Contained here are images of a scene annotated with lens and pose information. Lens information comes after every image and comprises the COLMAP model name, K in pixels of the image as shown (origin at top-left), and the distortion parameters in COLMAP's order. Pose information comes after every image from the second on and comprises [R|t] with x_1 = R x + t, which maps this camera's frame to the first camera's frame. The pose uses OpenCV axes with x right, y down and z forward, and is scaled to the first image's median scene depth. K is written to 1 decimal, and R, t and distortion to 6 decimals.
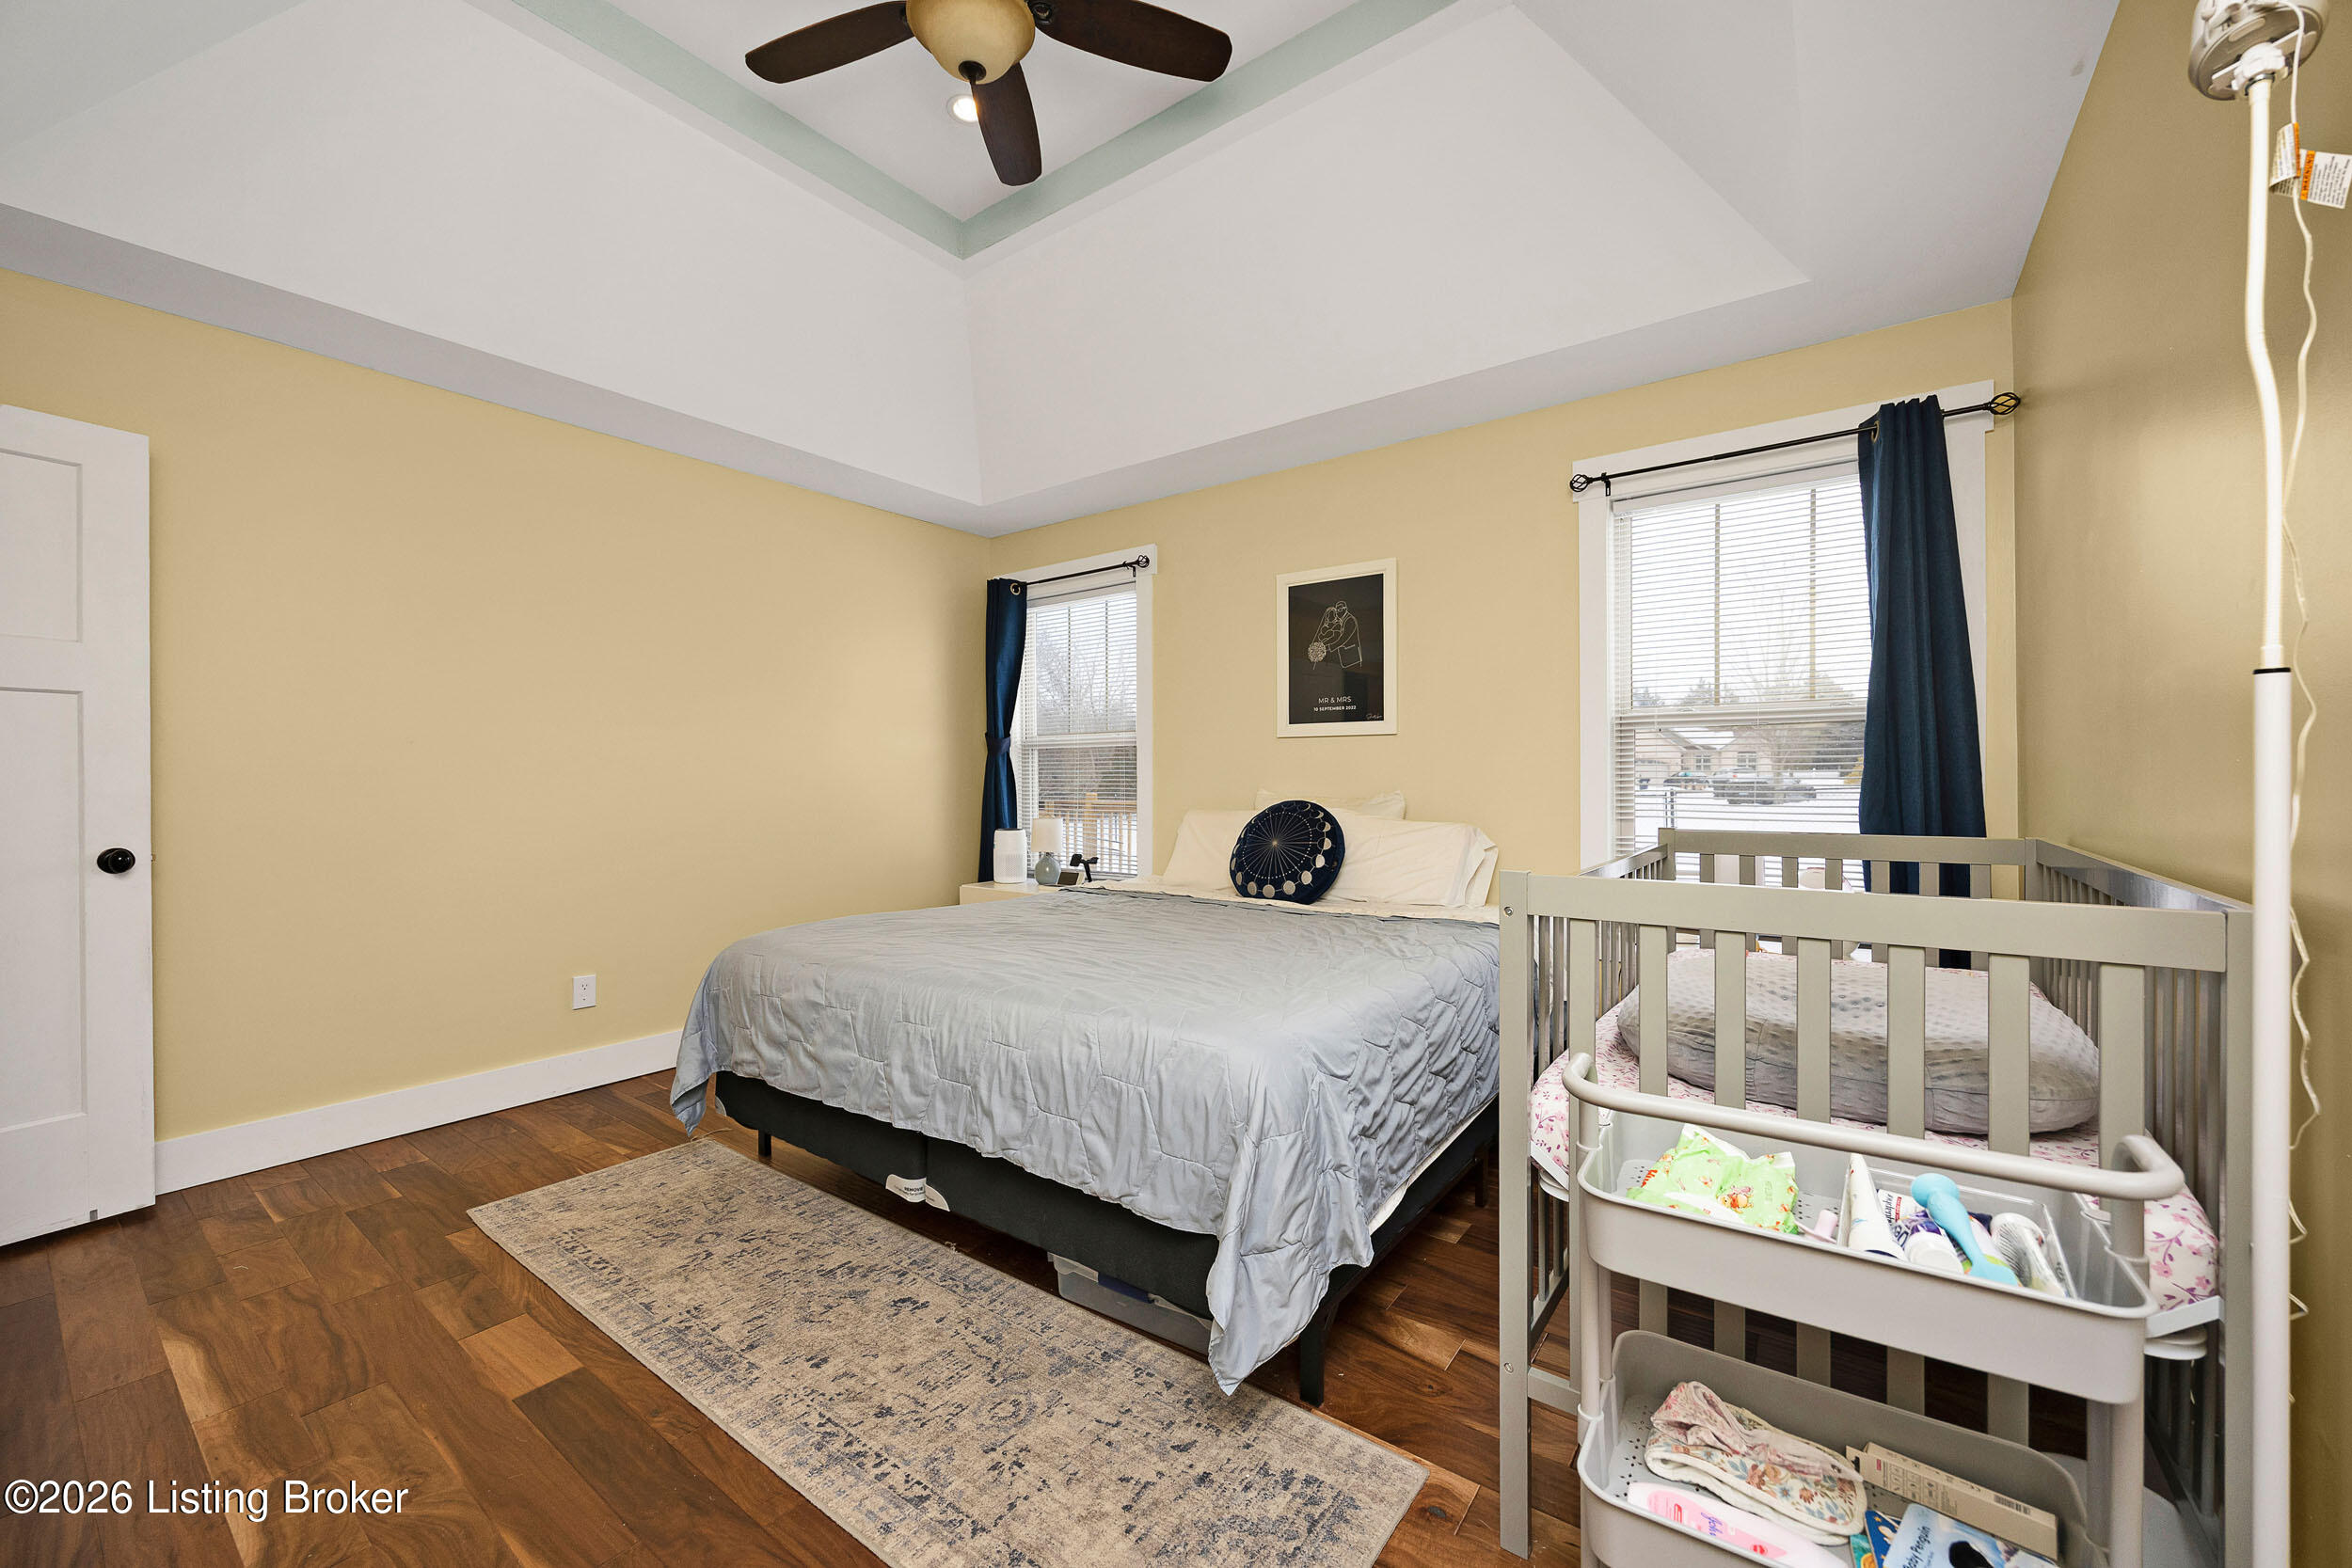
lens RADIAL K [[902.5, 0, 1183.8], [0, 902.5, 774.8], [0, 0, 1]] dist [-0.001418, 0.000038]
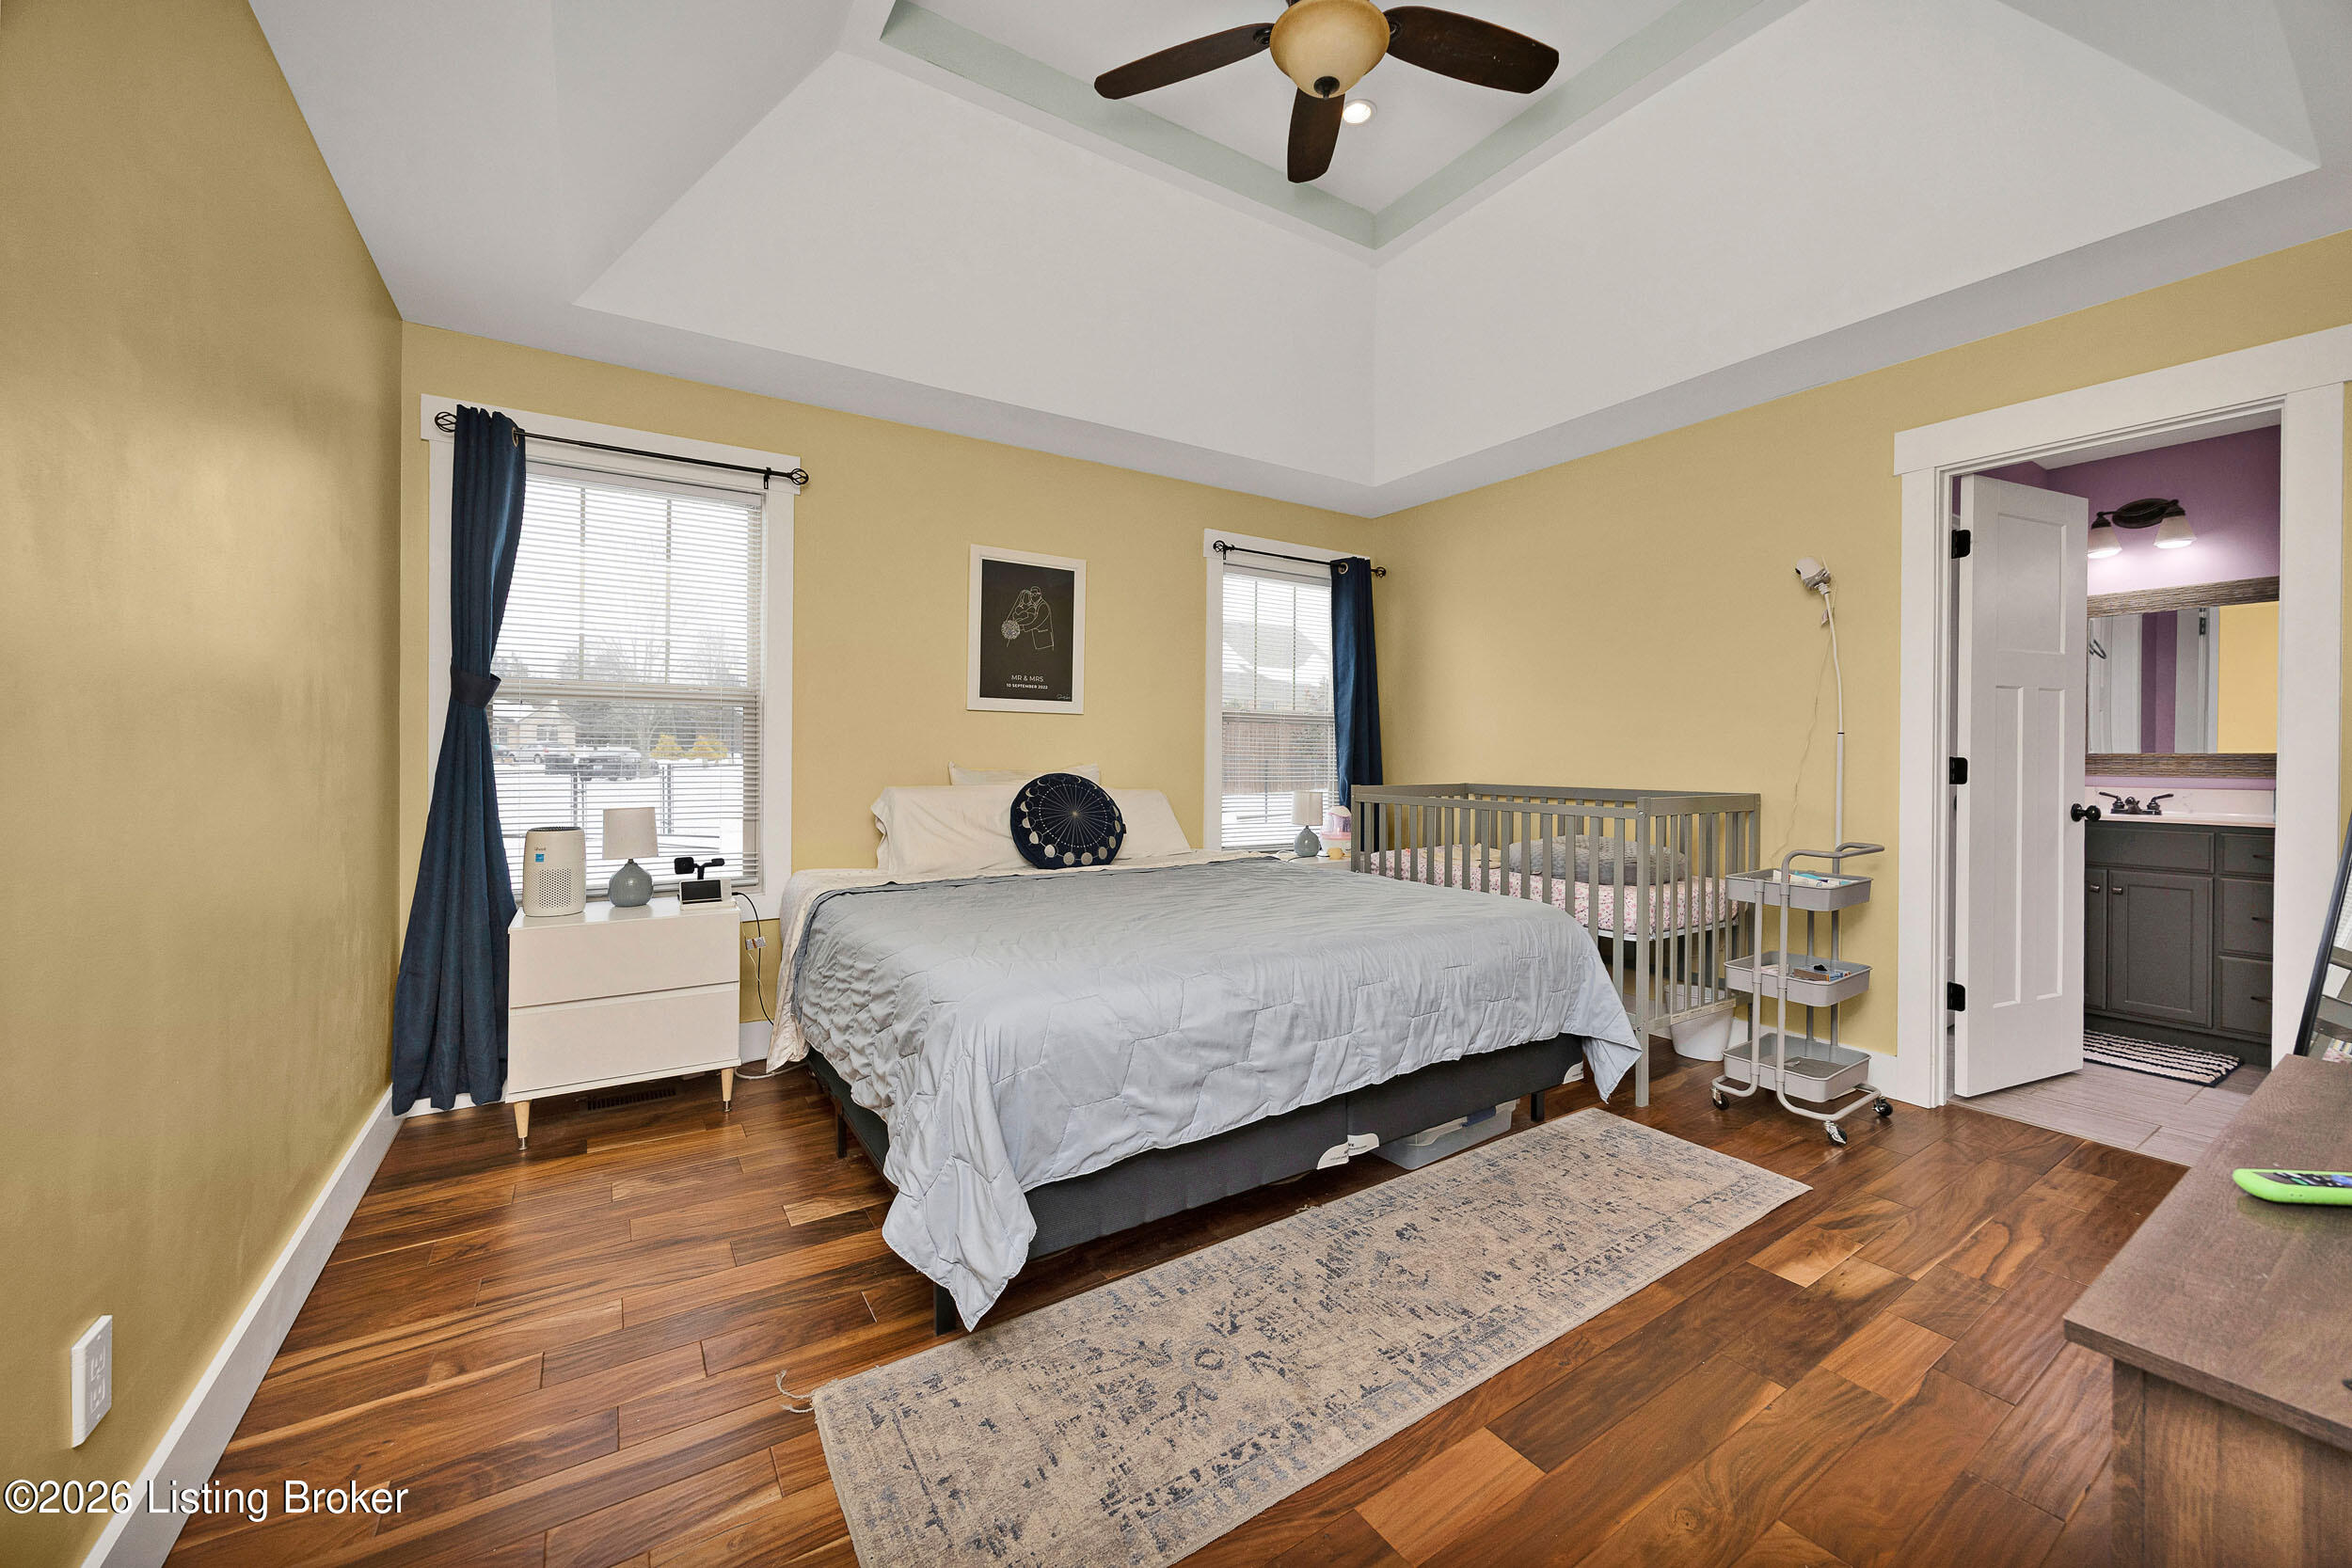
lens RADIAL K [[900.6, 0, 1174.2], [0, 900.6, 750.9], [0, 0, 1]] dist [-0.001037, -0.000050]
pose [[0.354054, 0.009641, 0.935175, -1.090027], [-0.009845, 0.999930, -0.006581, 0.010529], [-0.935173, -0.006877, 0.354124, 0.671567]]
